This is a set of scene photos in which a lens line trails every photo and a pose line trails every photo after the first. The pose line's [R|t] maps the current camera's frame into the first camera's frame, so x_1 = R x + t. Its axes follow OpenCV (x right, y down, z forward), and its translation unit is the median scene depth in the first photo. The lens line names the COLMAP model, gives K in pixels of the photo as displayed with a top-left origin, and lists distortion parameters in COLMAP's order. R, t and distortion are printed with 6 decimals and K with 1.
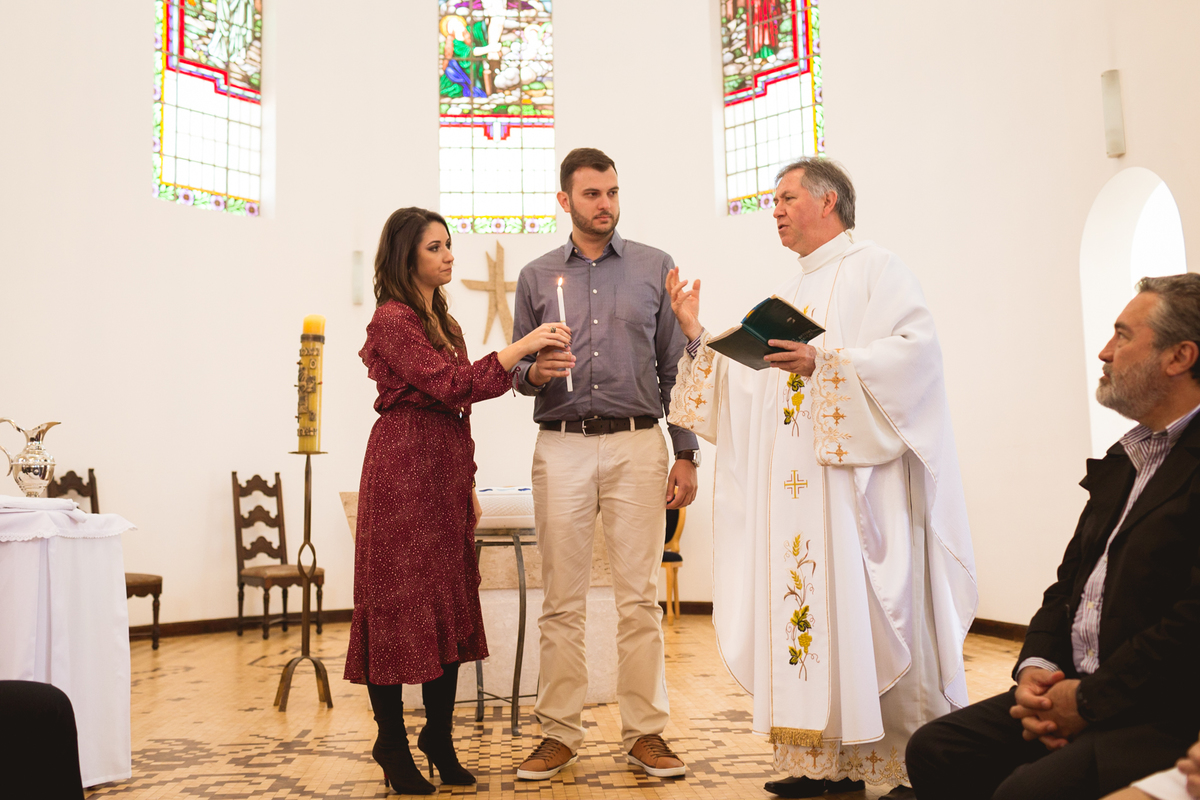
lens RADIAL K [[1141.0, 0, 600.0], [0, 1141.0, 400.0], [0, 0, 1]] dist [0.002349, 0.013593]
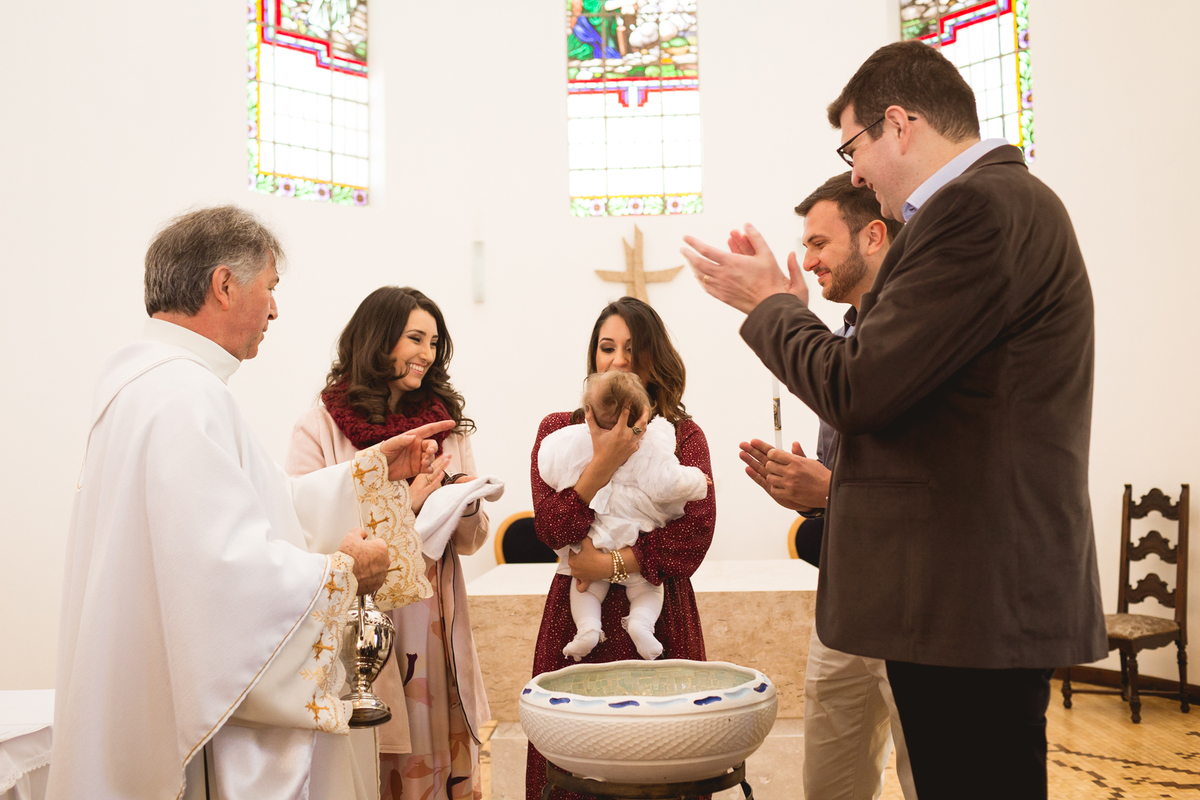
lens RADIAL K [[1141.0, 0, 600.0], [0, 1141.0, 400.0], [0, 0, 1]] dist [0.002349, 0.013593]
pose [[0.993680, -0.008050, -0.111965, -0.021244], [0.012557, 0.999136, 0.039612, -0.042170], [0.111550, -0.040767, 0.992922, 0.131770]]
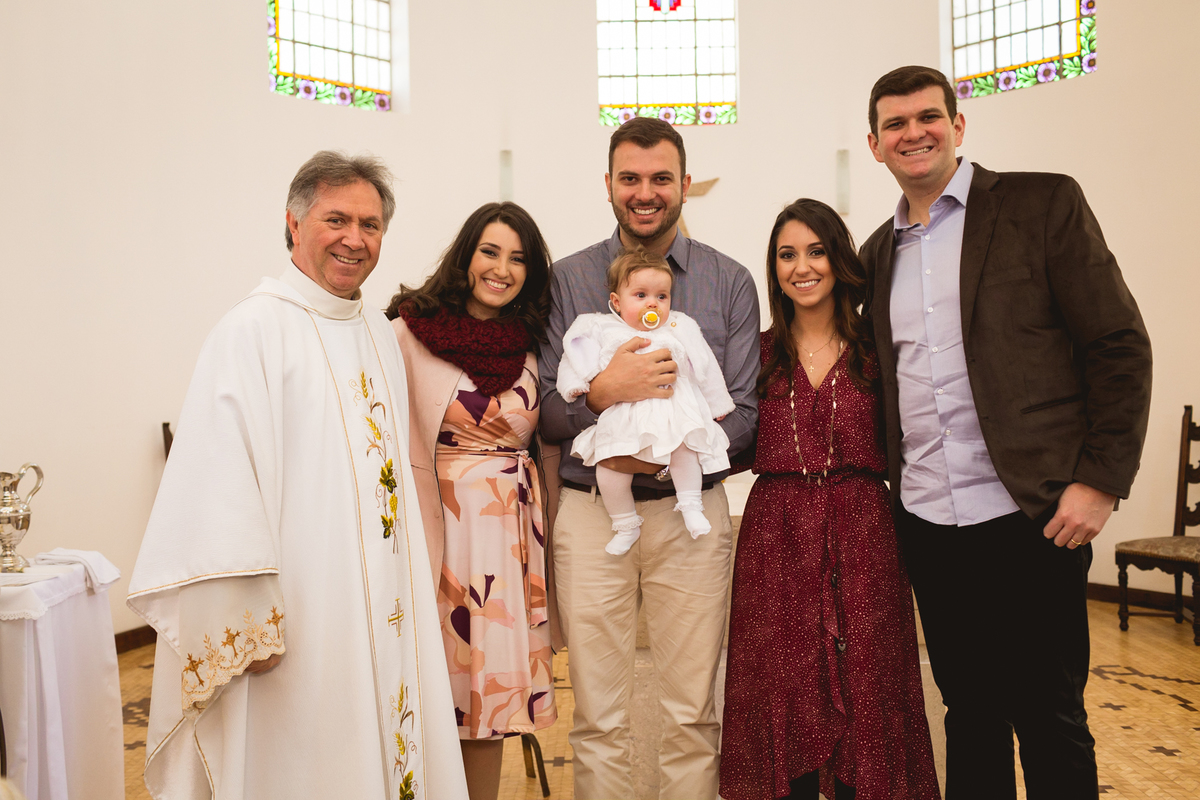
lens RADIAL K [[1141.0, 0, 600.0], [0, 1141.0, 400.0], [0, 0, 1]] dist [0.002349, 0.013593]
pose [[0.996749, 0.003509, -0.080491, -0.075188], [0.005112, 0.994285, 0.106641, -0.037204], [0.080405, -0.106705, 0.991034, 0.151997]]
